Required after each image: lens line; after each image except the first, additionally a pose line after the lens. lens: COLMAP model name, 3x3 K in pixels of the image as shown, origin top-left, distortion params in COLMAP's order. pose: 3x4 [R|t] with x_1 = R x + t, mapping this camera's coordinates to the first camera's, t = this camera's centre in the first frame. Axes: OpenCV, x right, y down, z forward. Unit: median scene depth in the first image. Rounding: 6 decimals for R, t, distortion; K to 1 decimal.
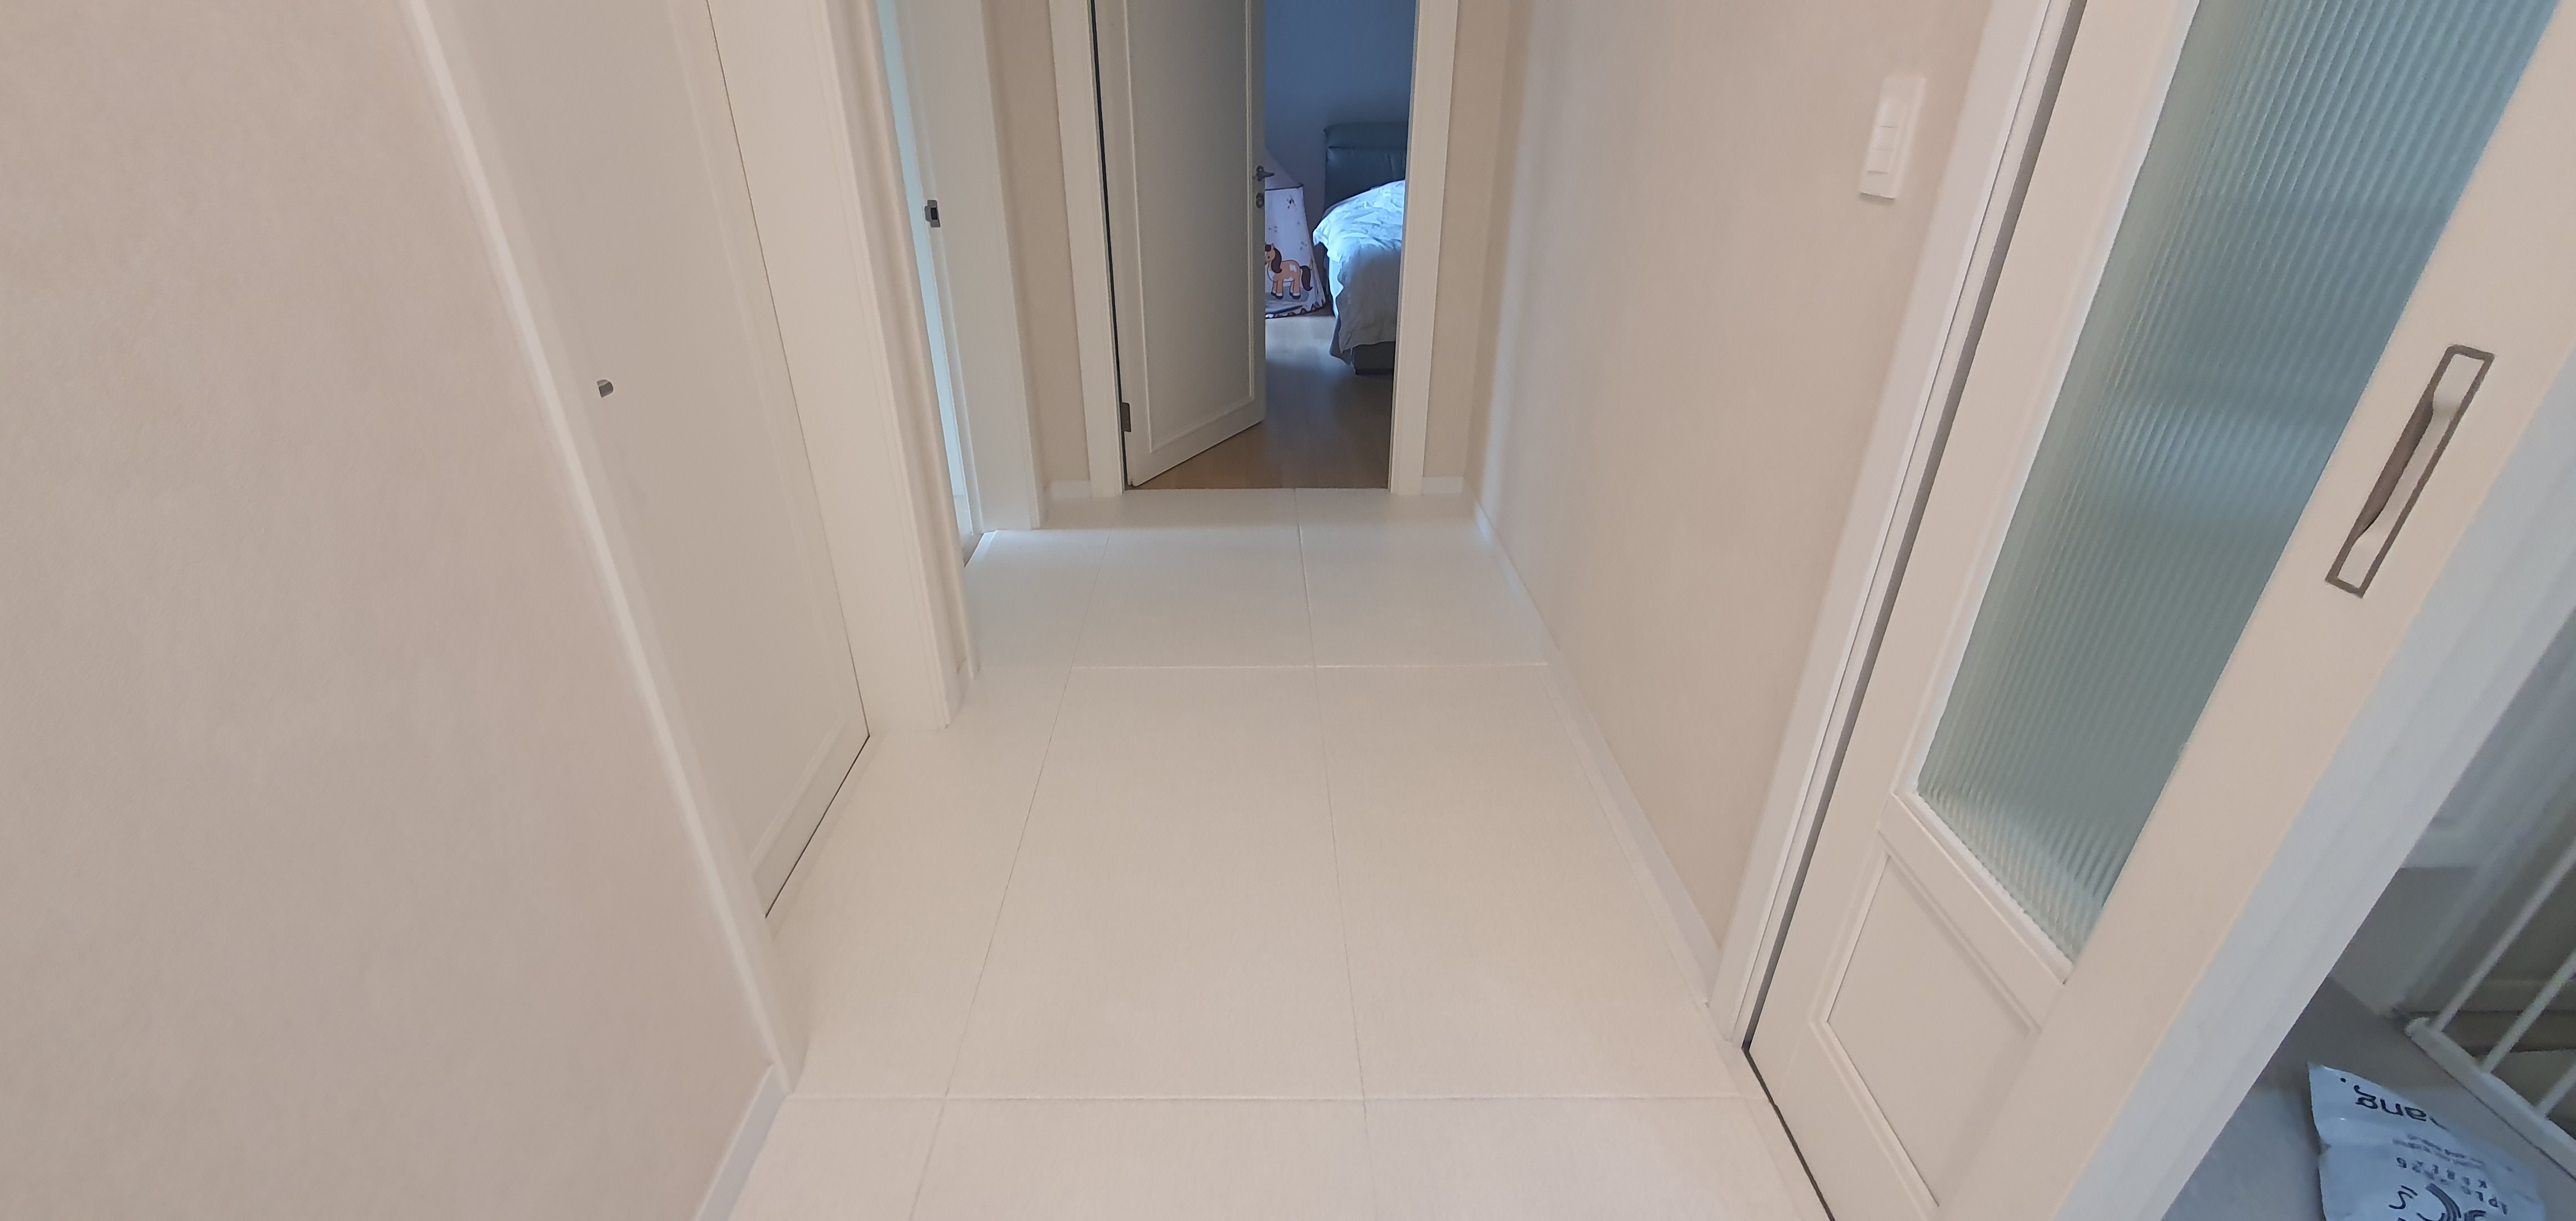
lens RADIAL K [[1026.8, 0, 1275.5], [0, 1026.8, 605.9], [0, 0, 1]] dist [-0.001024, 0.000247]
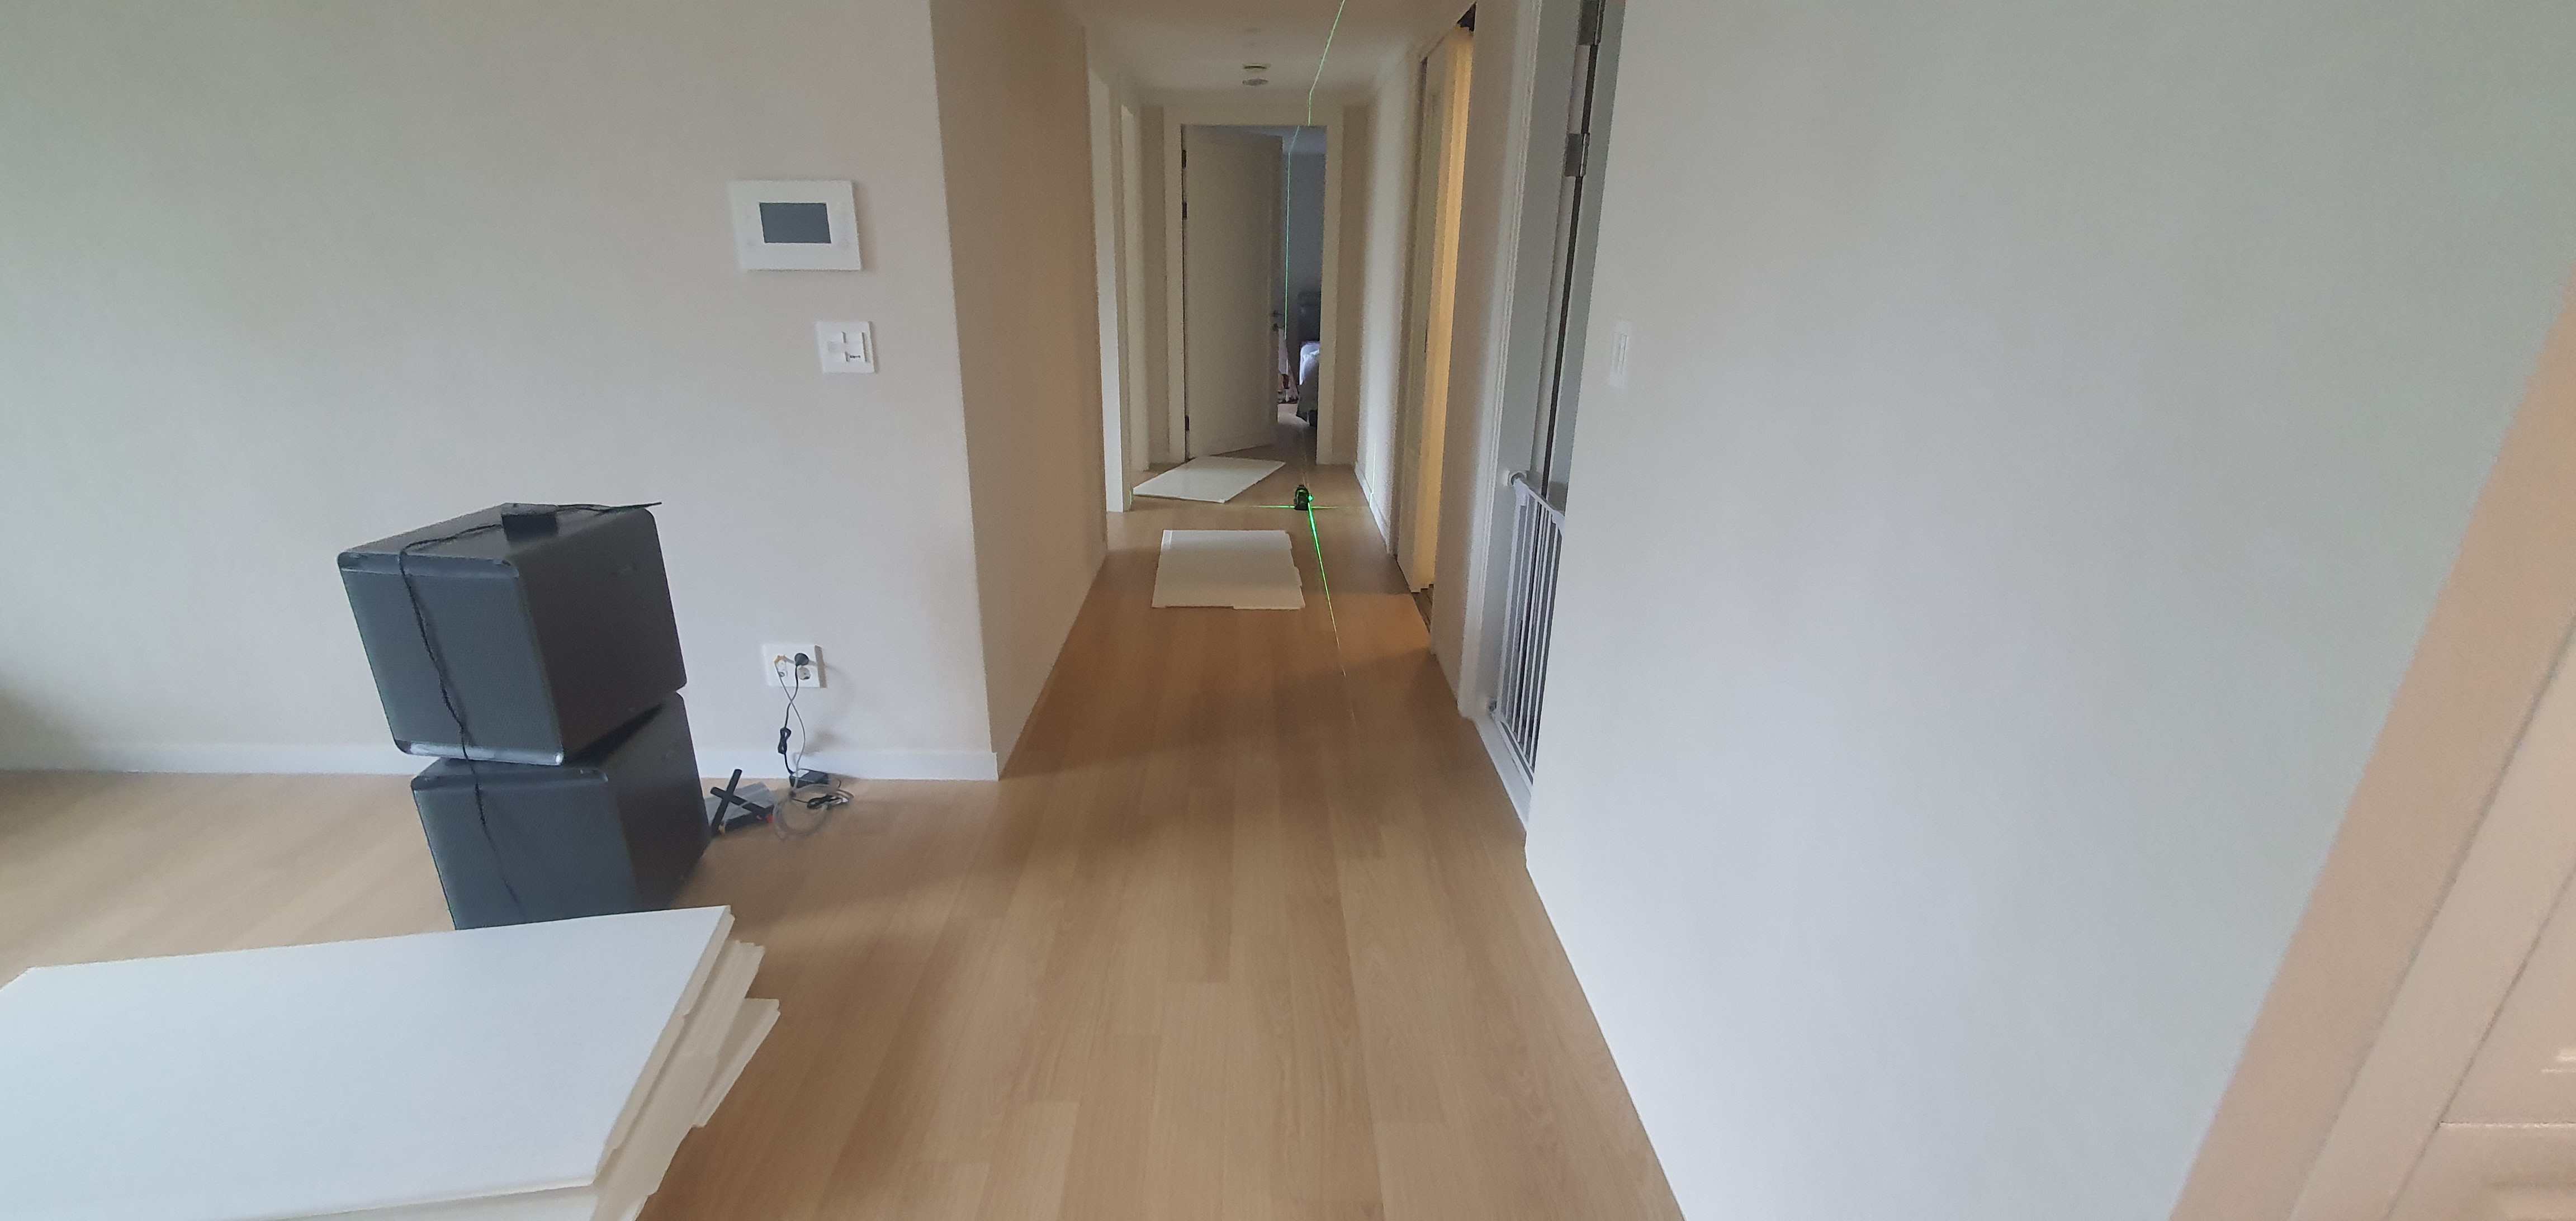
lens RADIAL K [[1026.8, 0, 1275.3], [0, 1026.8, 627.3], [0, 0, 1]] dist [-0.001024, 0.000247]
pose [[0.999872, 0.015697, -0.003007, 0.026689], [-0.015953, 0.991588, -0.128448, 0.310185], [0.000966, 0.128479, 0.991712, -0.636916]]
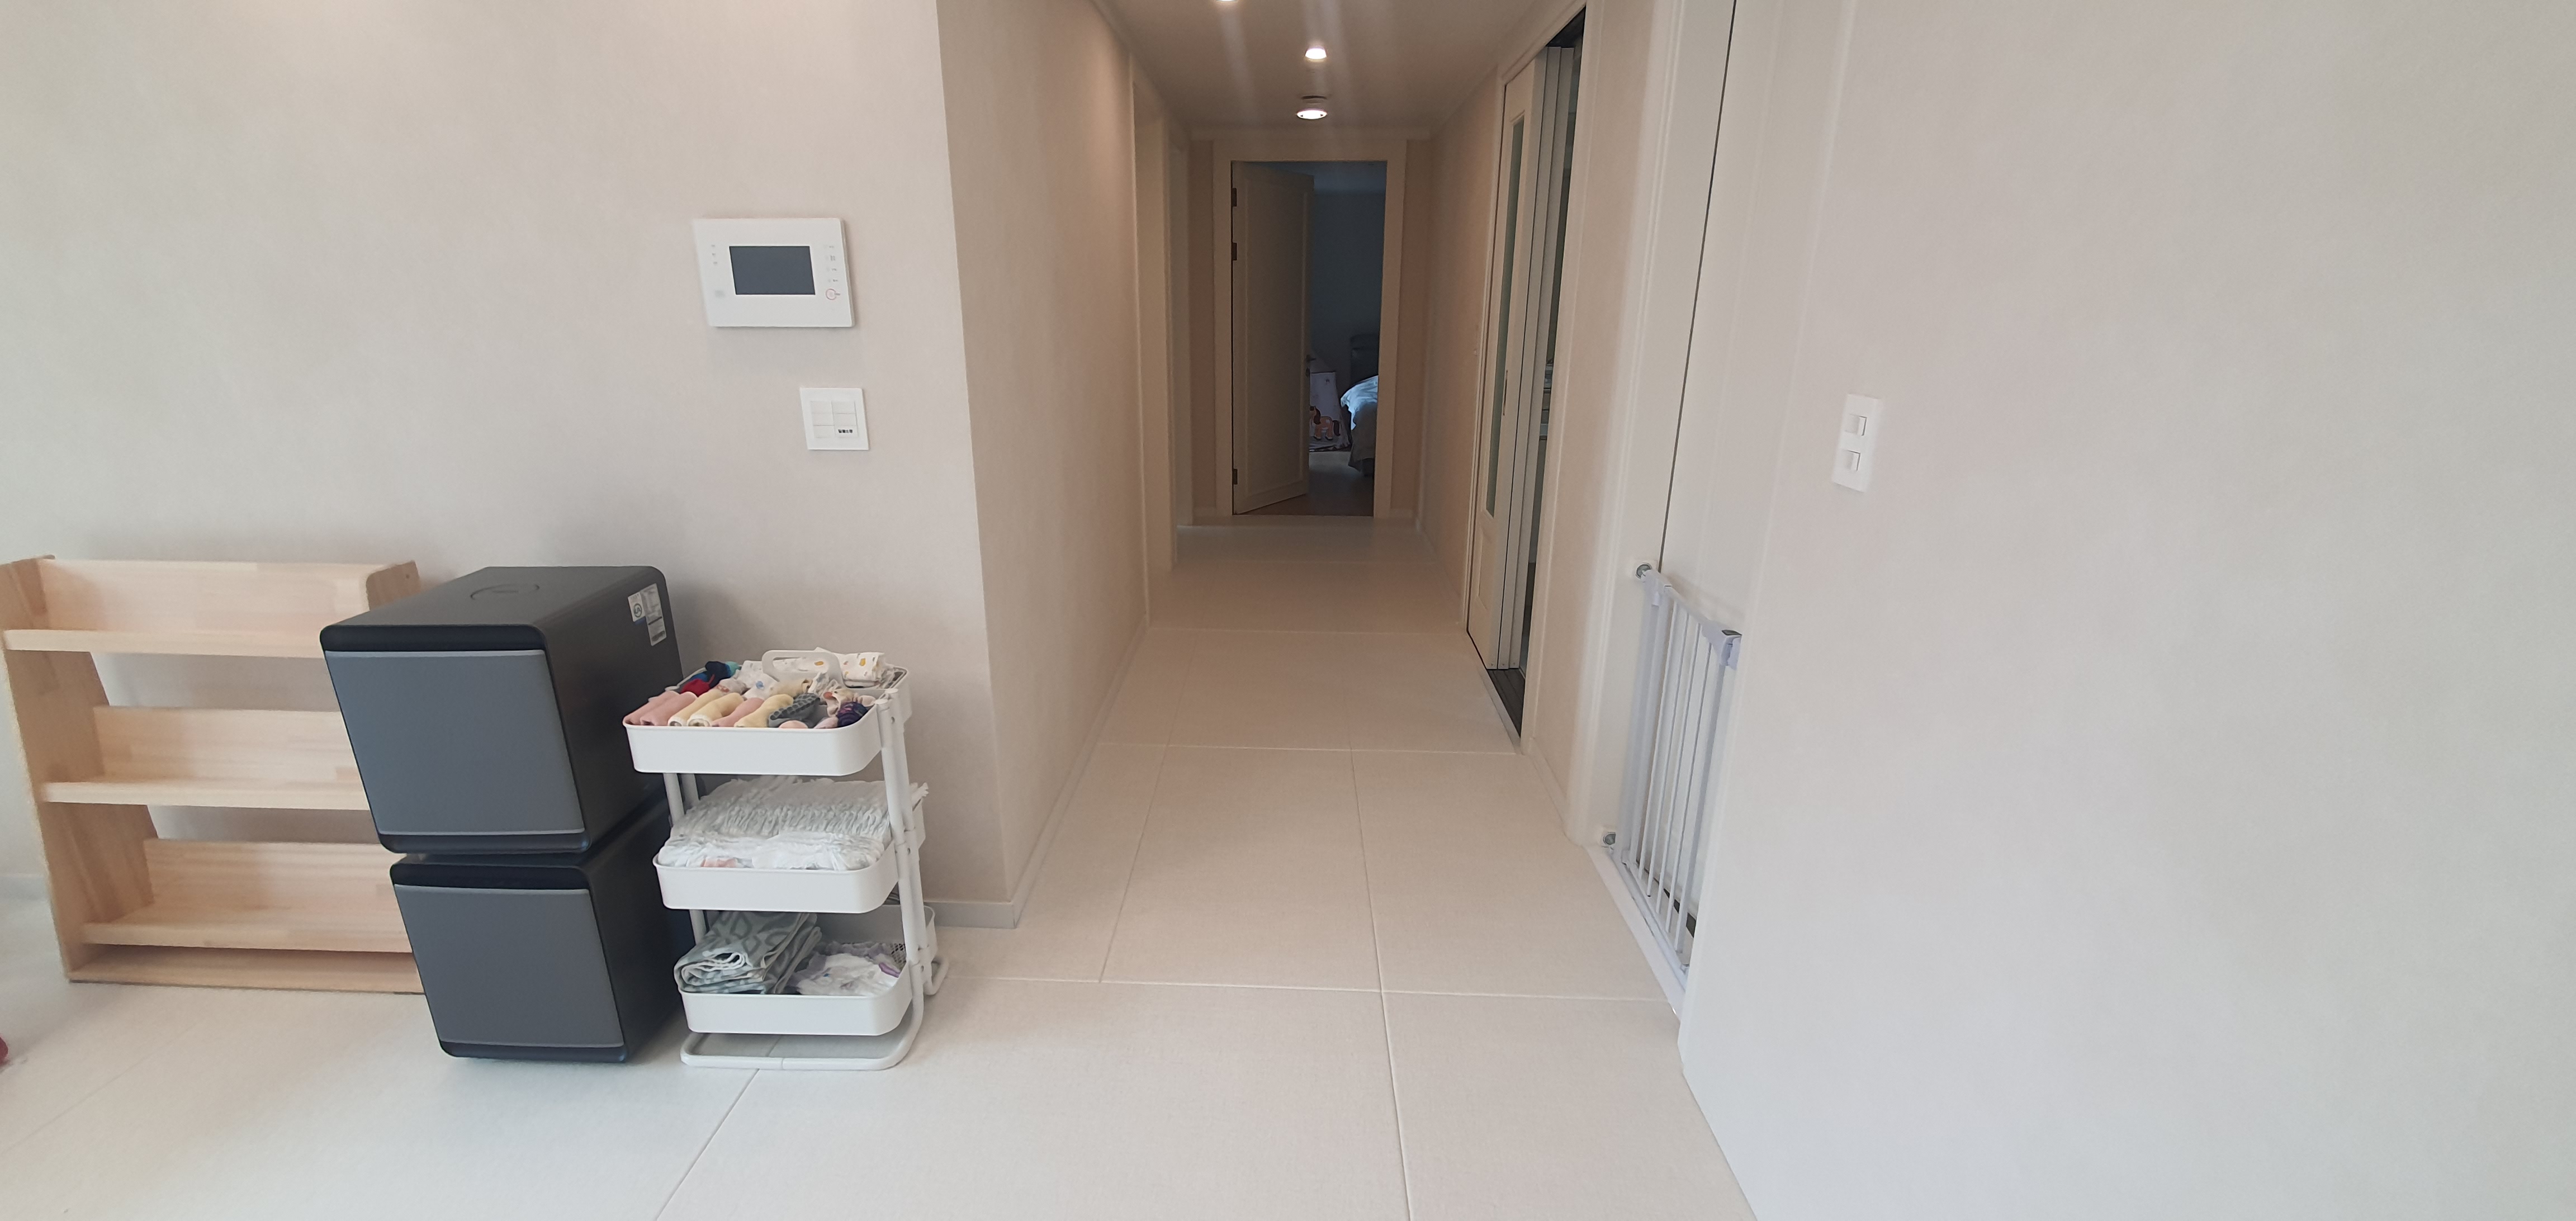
lens RADIAL K [[1026.8, 0, 1291.3], [0, 1026.8, 629.3], [0, 0, 1]] dist [-0.001024, 0.000247]
pose [[0.999456, 0.020929, -0.025478, 0.008423], [-0.024703, 0.987097, -0.158204, 0.256104], [0.021838, 0.158748, 0.987078, -0.544245]]
